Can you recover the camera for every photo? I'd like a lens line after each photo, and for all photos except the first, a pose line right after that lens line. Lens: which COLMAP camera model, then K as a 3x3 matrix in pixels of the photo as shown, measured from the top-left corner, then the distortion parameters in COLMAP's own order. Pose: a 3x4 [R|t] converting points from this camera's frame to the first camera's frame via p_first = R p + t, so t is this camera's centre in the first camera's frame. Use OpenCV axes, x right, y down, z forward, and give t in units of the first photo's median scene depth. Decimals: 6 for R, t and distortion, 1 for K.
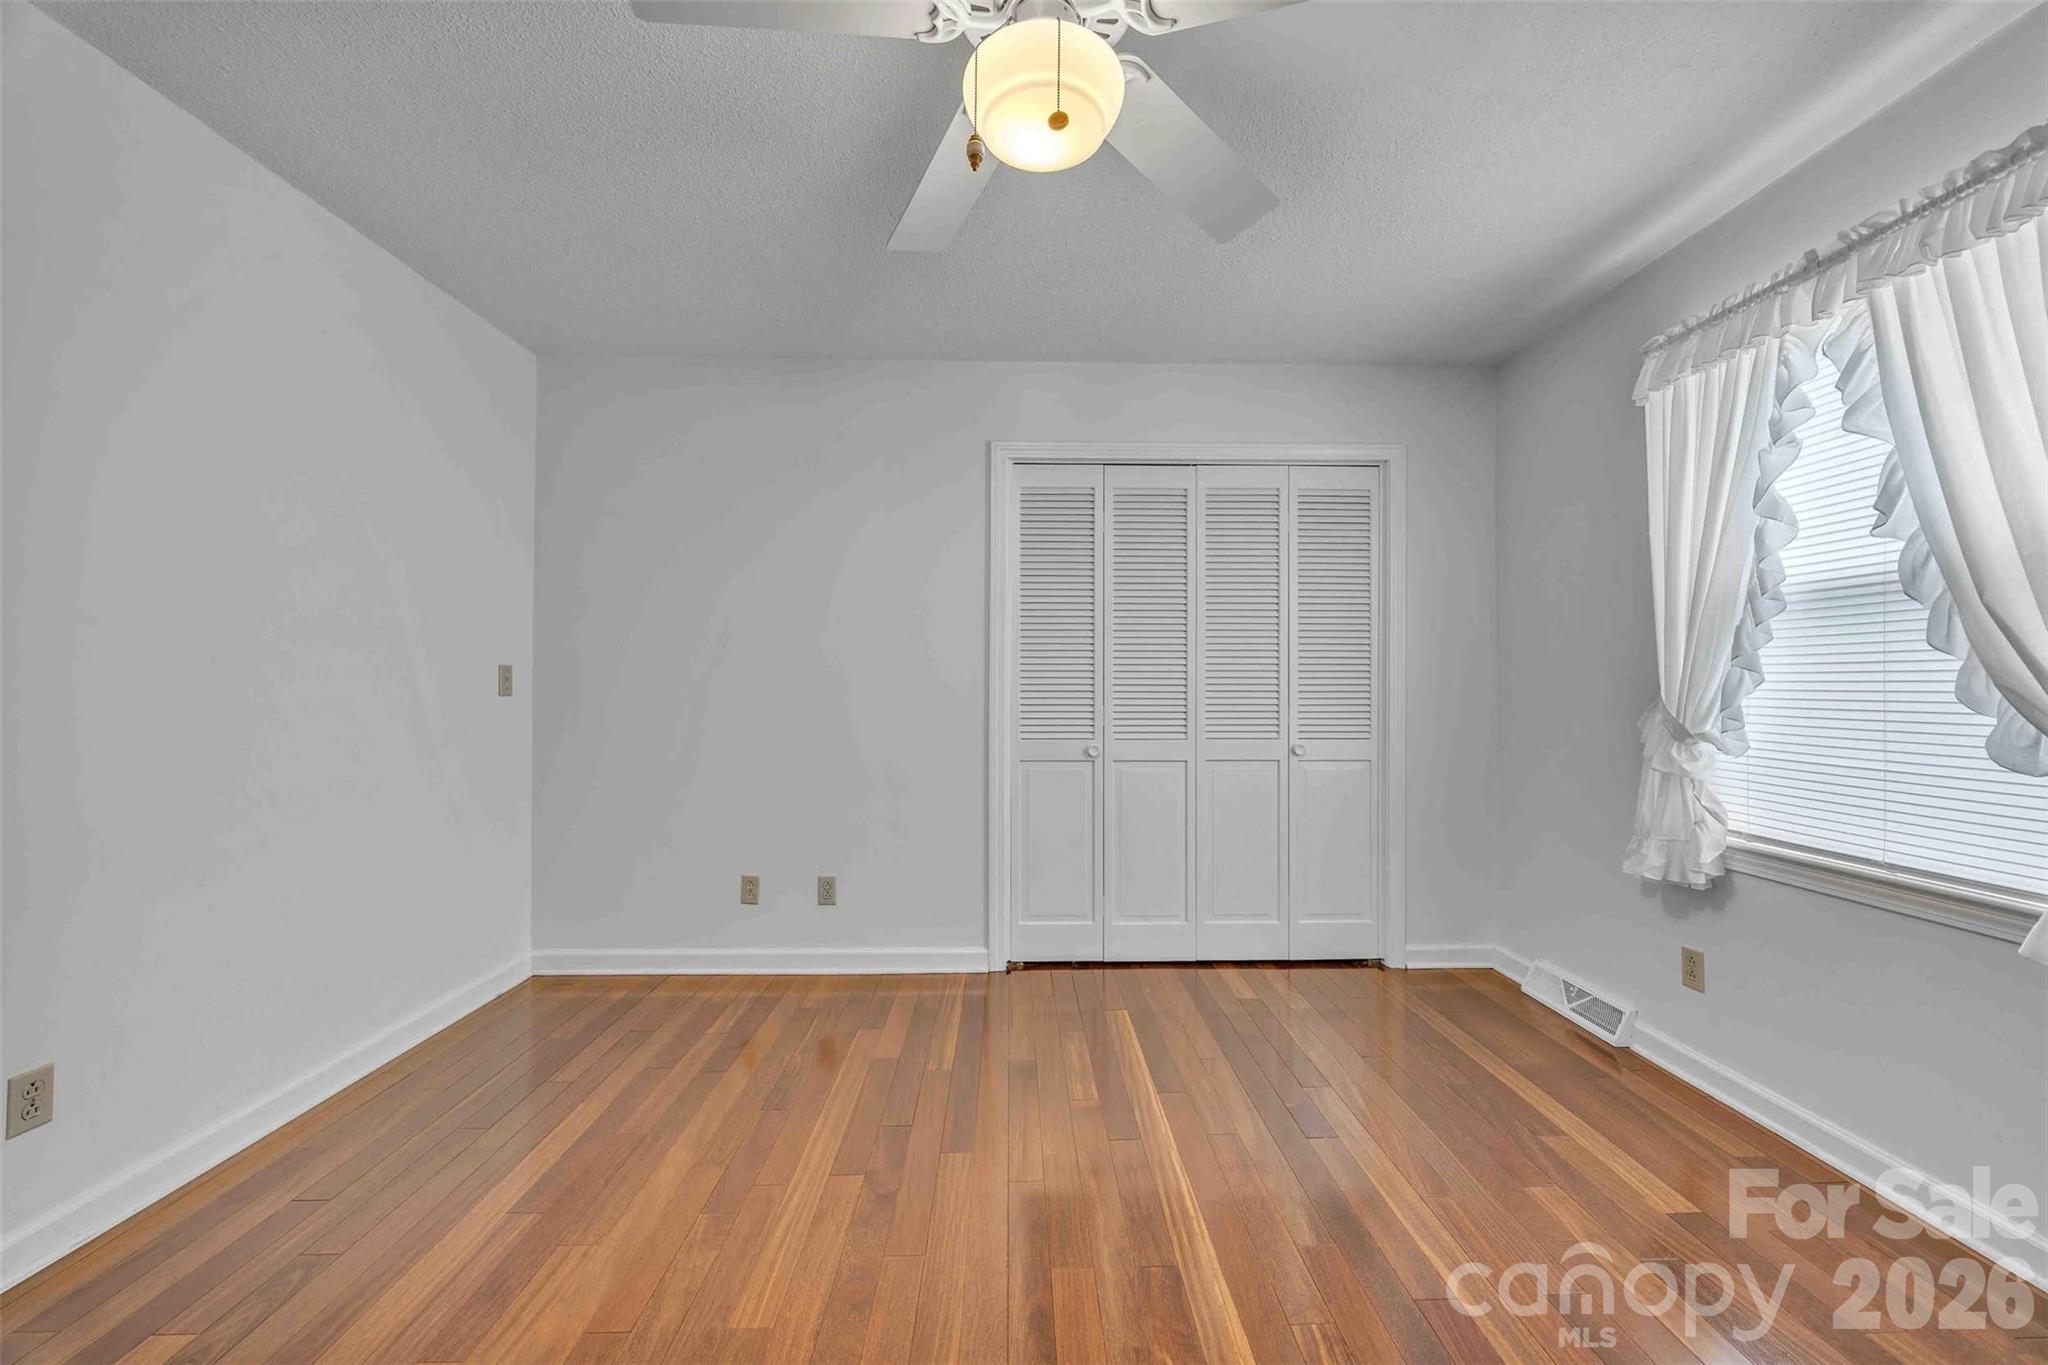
lens RADIAL K [[783.4, 0, 1032.1], [0, 783.4, 685.0], [0, 0, 1]] dist [-0.001336, -0.000091]
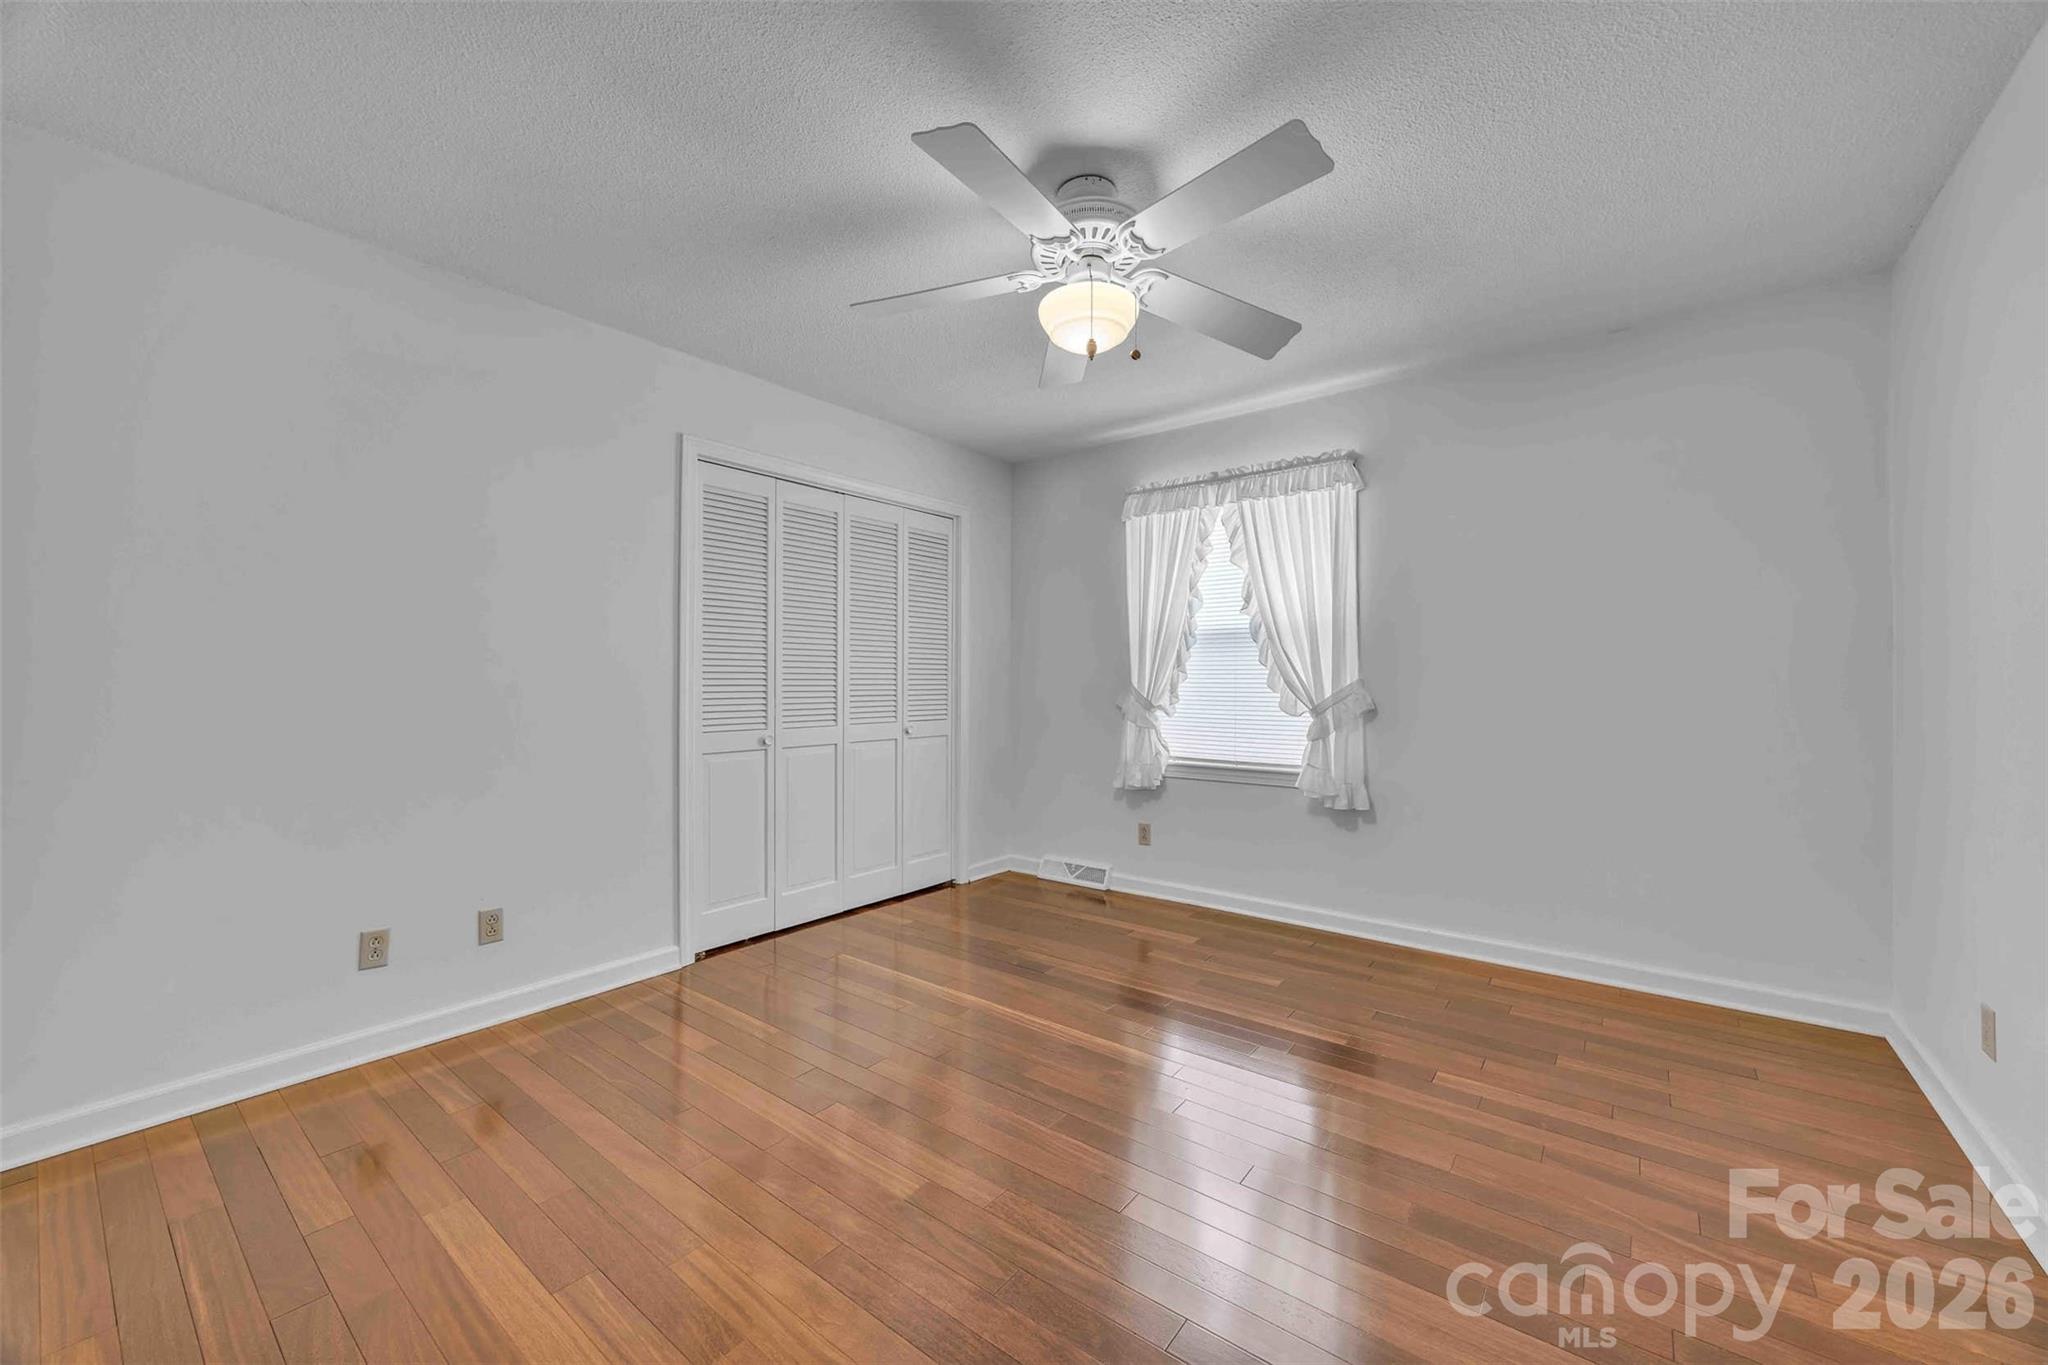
lens RADIAL K [[783.4, 0, 1032.1], [0, 783.4, 685.0], [0, 0, 1]] dist [-0.001336, -0.000091]
pose [[0.635686, -0.005260, 0.771930, -0.721766], [-0.000953, 0.999971, 0.007598, -0.001245], [-0.771947, -0.005565, 0.635662, 0.034722]]
